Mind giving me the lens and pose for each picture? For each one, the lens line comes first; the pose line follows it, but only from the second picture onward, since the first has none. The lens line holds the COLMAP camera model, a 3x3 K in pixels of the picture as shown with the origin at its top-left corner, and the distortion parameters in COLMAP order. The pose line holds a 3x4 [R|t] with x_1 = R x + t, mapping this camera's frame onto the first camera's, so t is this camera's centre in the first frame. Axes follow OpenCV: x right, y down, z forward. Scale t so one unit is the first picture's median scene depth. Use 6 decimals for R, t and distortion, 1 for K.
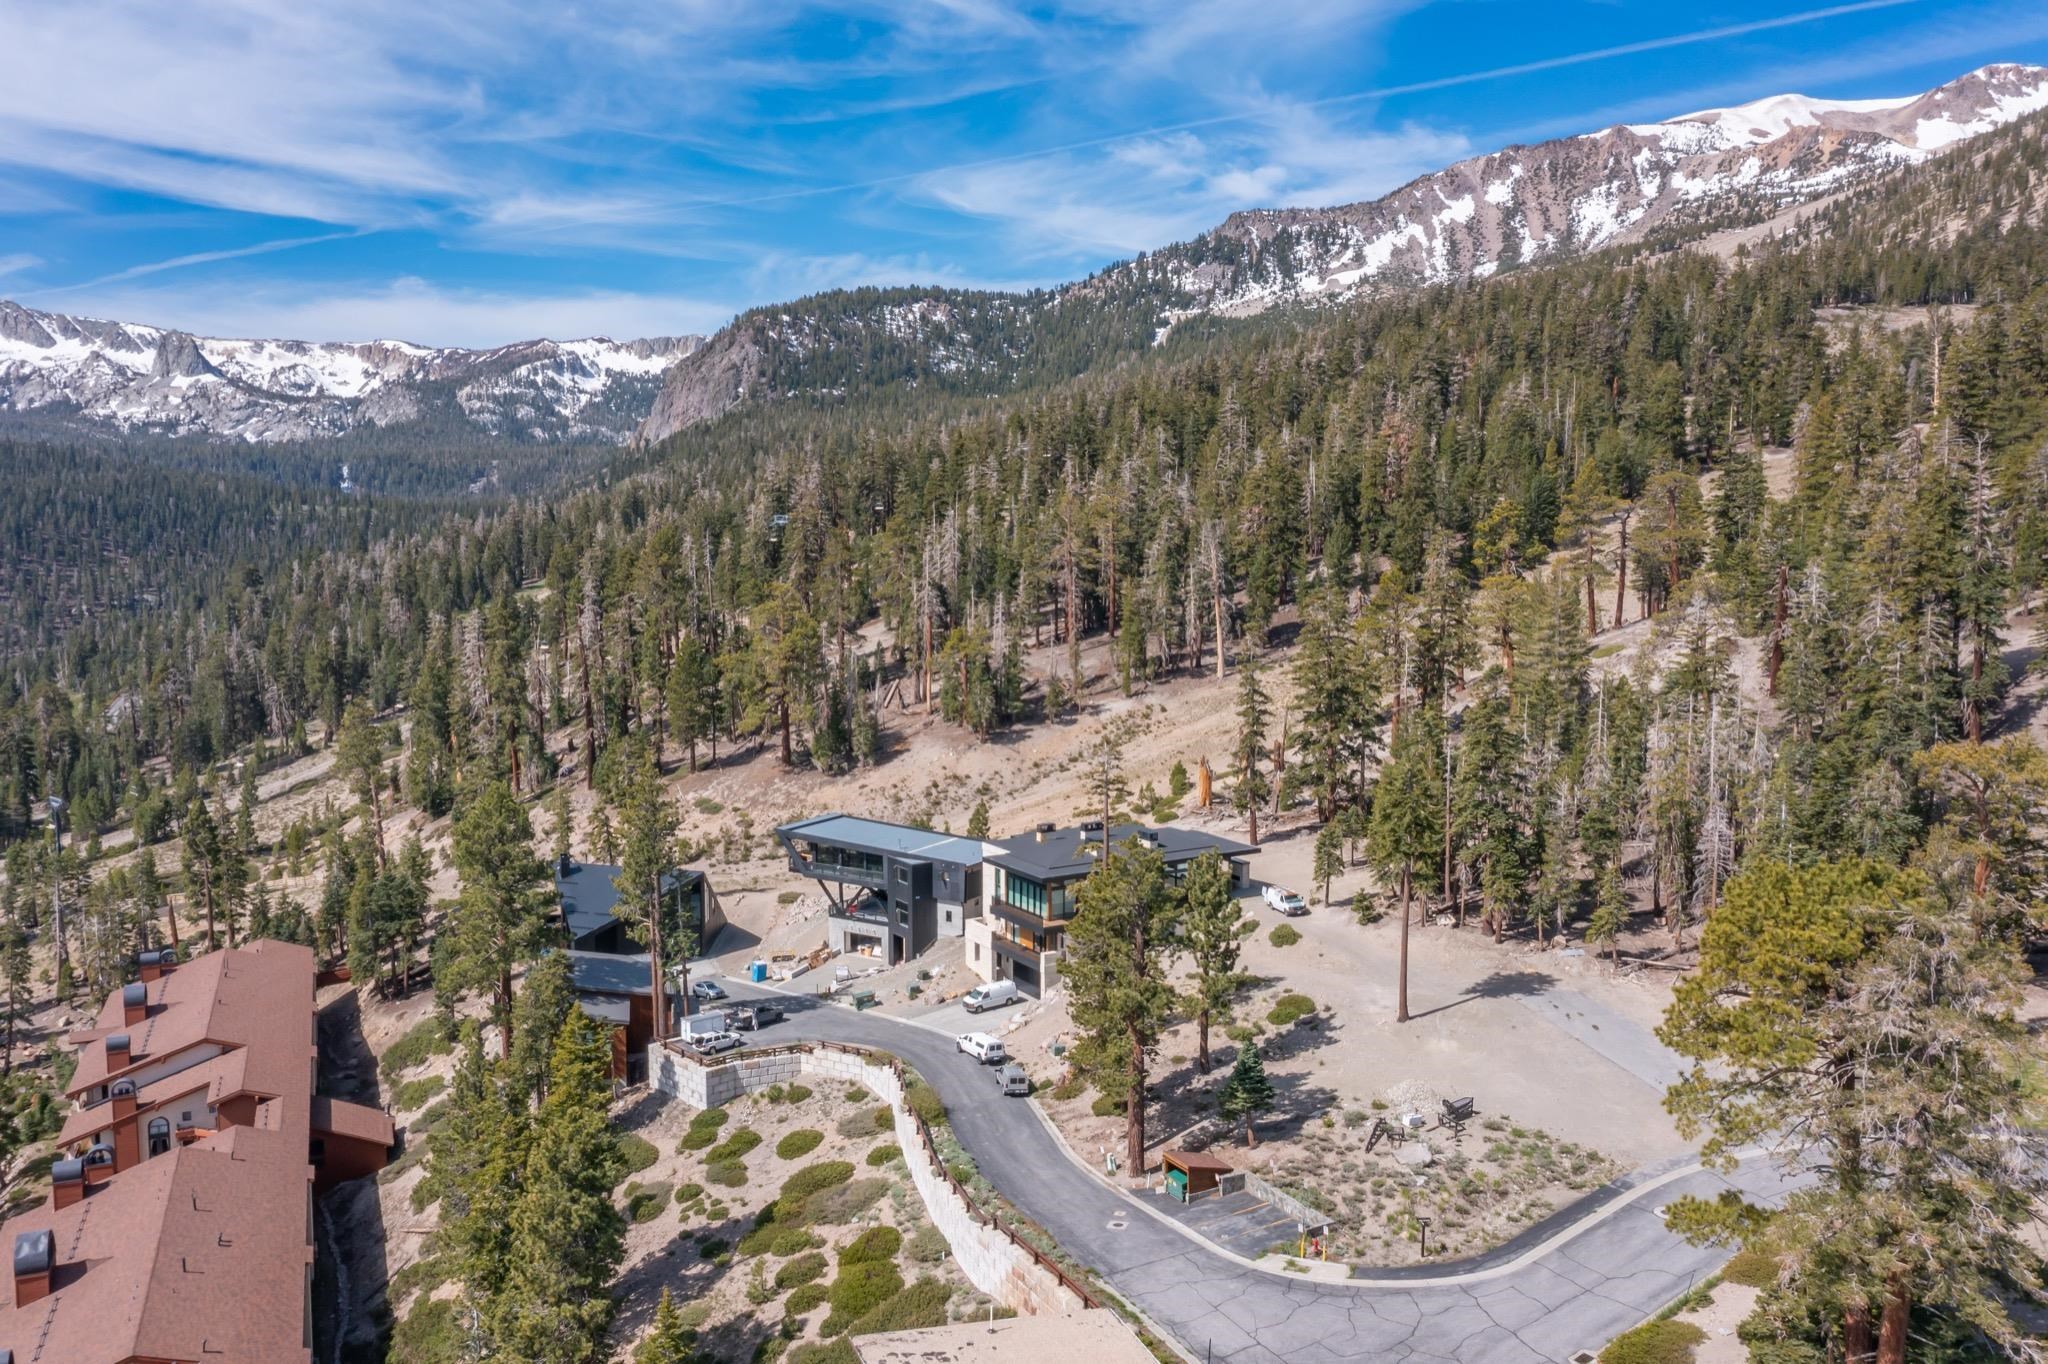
lens RADIAL K [[1637.4, 0, 1016.9], [0, 1637.4, 667.8], [0, 0, 1]] dist [0.019991, 0.004294]
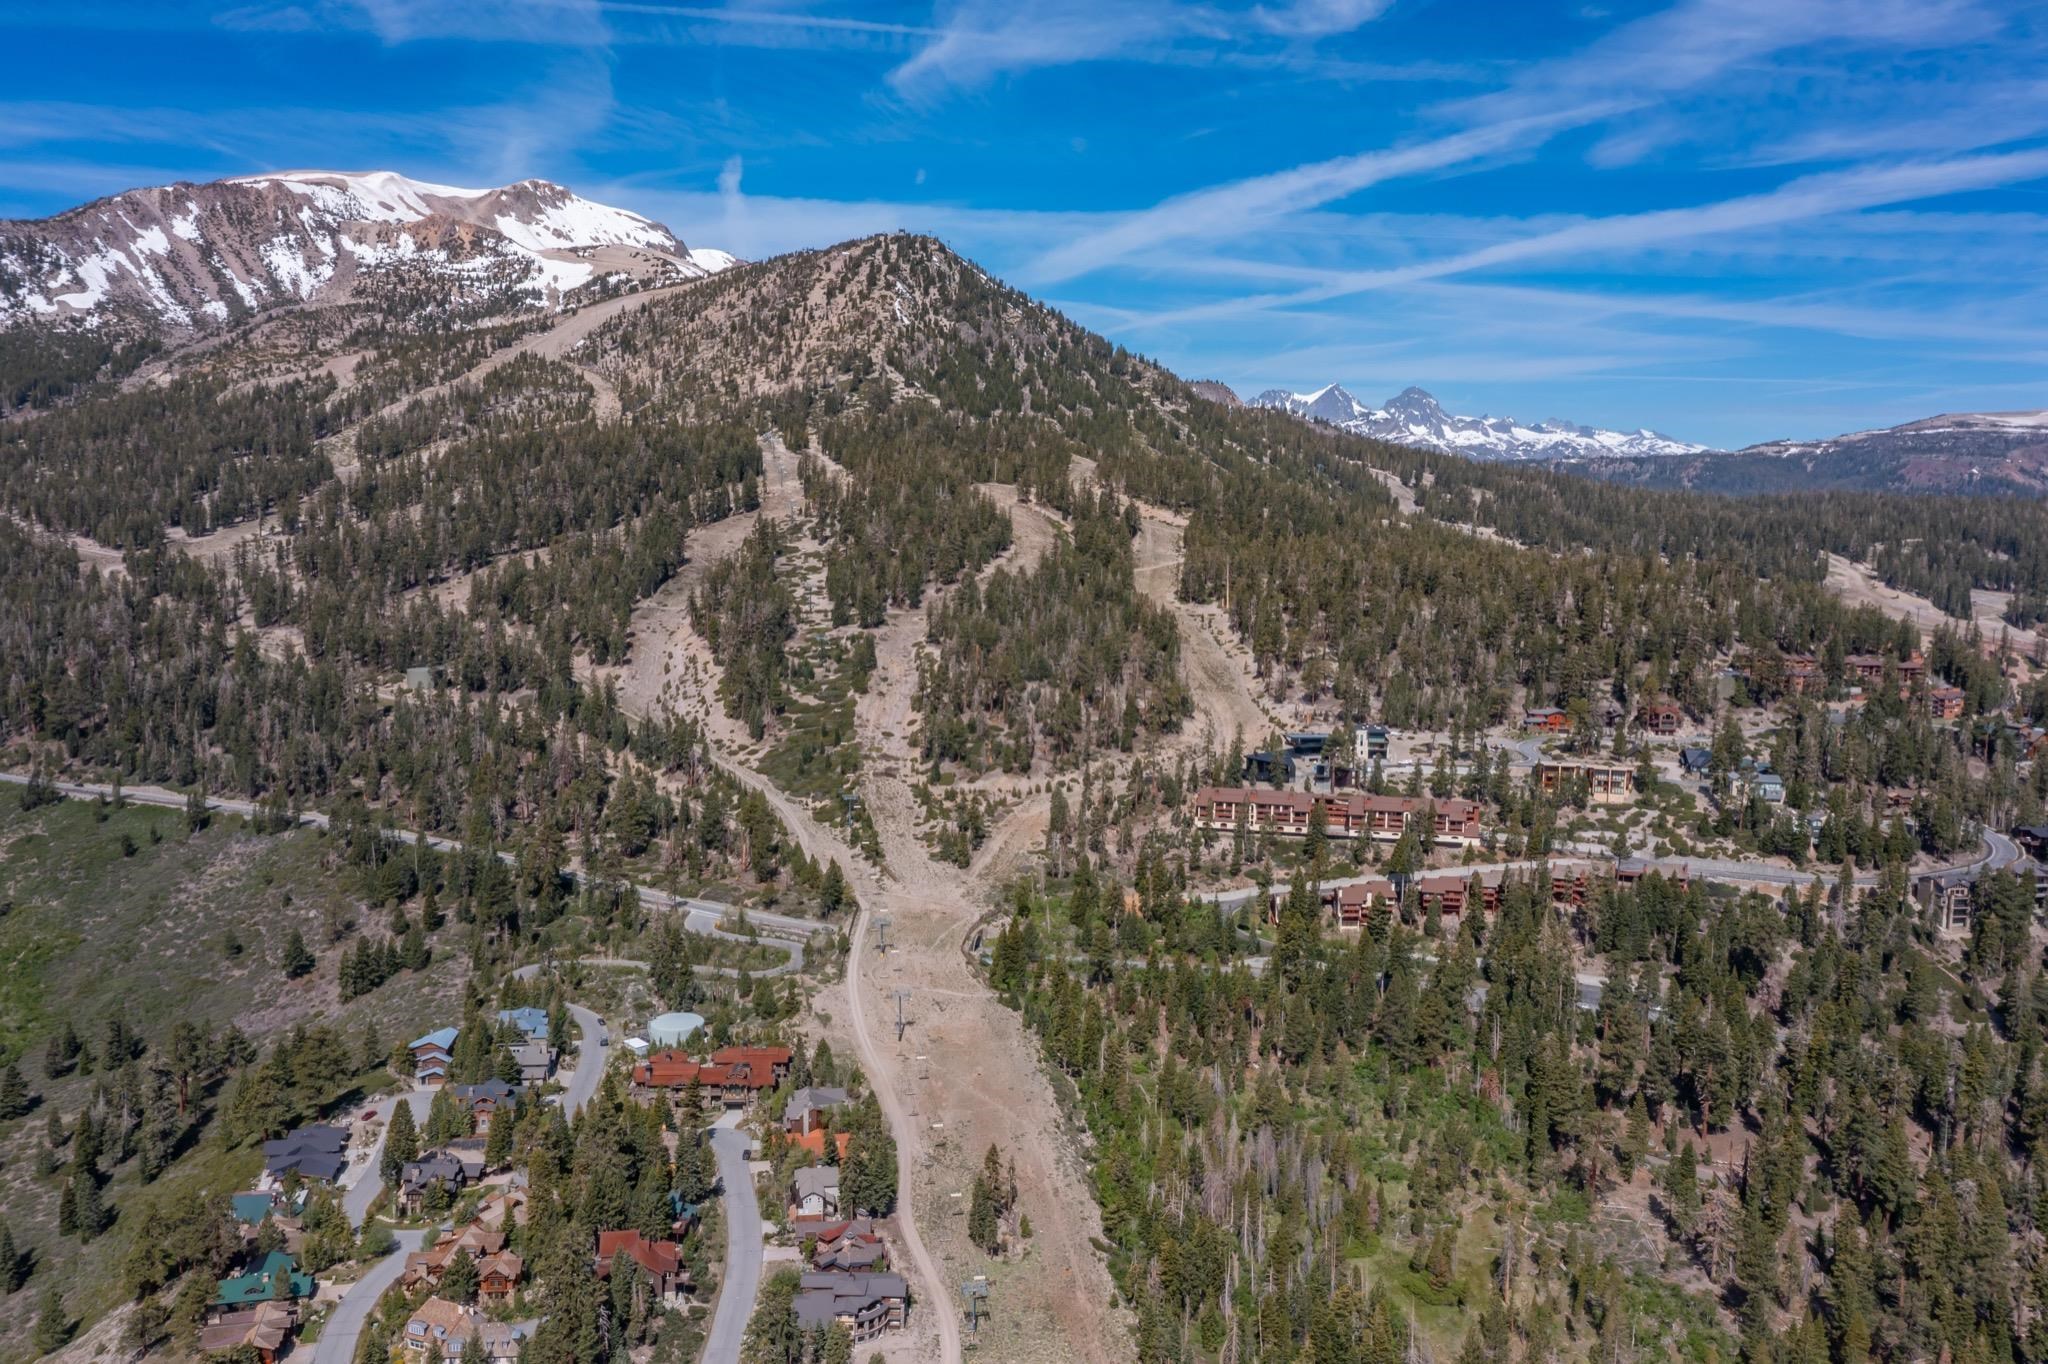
lens RADIAL K [[1637.4, 0, 1033.6], [0, 1637.4, 681.3], [0, 0, 1]] dist [0.019991, 0.004294]
pose [[0.575414, -0.086922, 0.813230, -0.314701], [0.065318, 0.996044, 0.060246, -0.027208], [-0.815250, 0.018452, 0.578816, -0.070137]]
